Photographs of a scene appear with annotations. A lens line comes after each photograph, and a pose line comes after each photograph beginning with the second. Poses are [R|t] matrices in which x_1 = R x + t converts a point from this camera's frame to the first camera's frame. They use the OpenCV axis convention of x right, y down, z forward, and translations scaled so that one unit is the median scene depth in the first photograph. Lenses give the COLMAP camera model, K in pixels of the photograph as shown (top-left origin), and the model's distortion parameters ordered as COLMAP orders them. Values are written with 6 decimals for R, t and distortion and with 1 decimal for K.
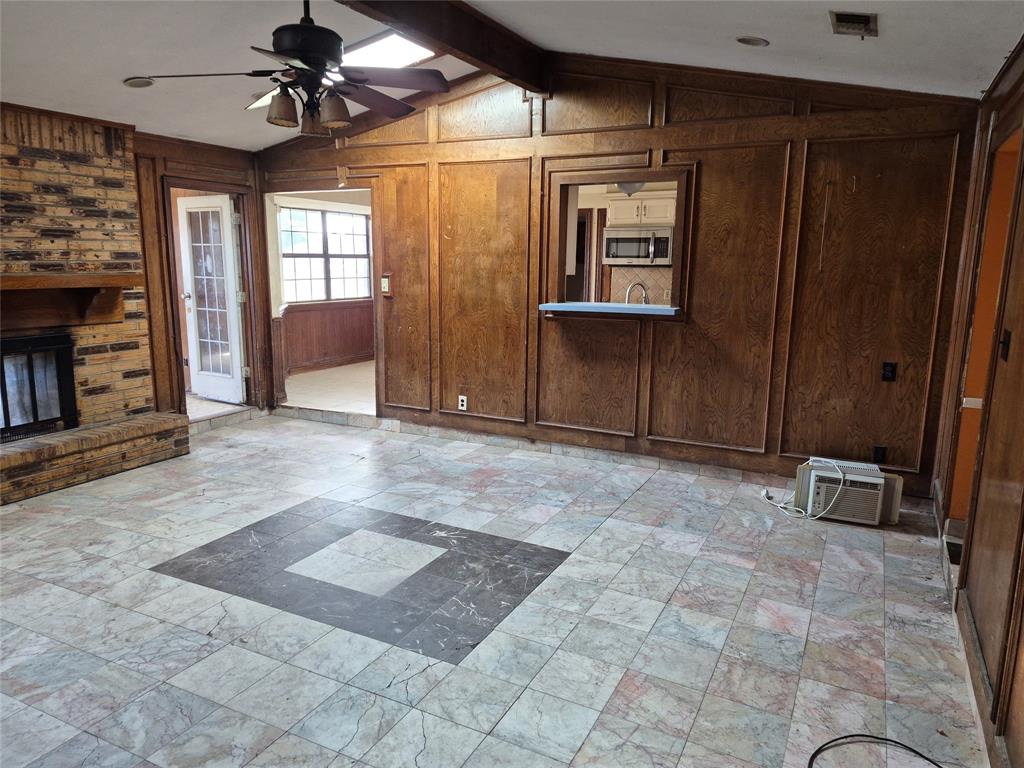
lens RADIAL K [[720.7, 0, 515.6], [0, 720.7, 391.1], [0, 0, 1]] dist [0.079976, -0.103442]
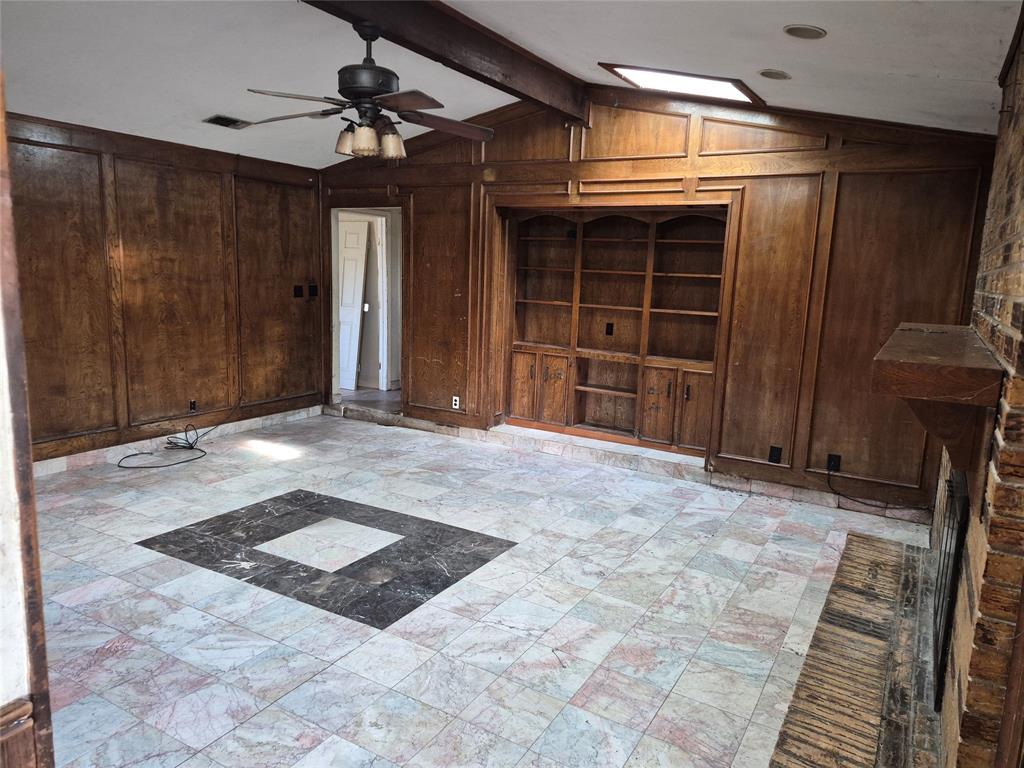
lens RADIAL K [[720.7, 0, 515.6], [0, 720.7, 391.1], [0, 0, 1]] dist [0.079976, -0.103442]
pose [[-0.996653, -0.062150, 0.053098, -0.514058], [-0.039880, 0.936707, 0.347835, -0.368995], [-0.071355, 0.344553, -0.936051, 1.892879]]
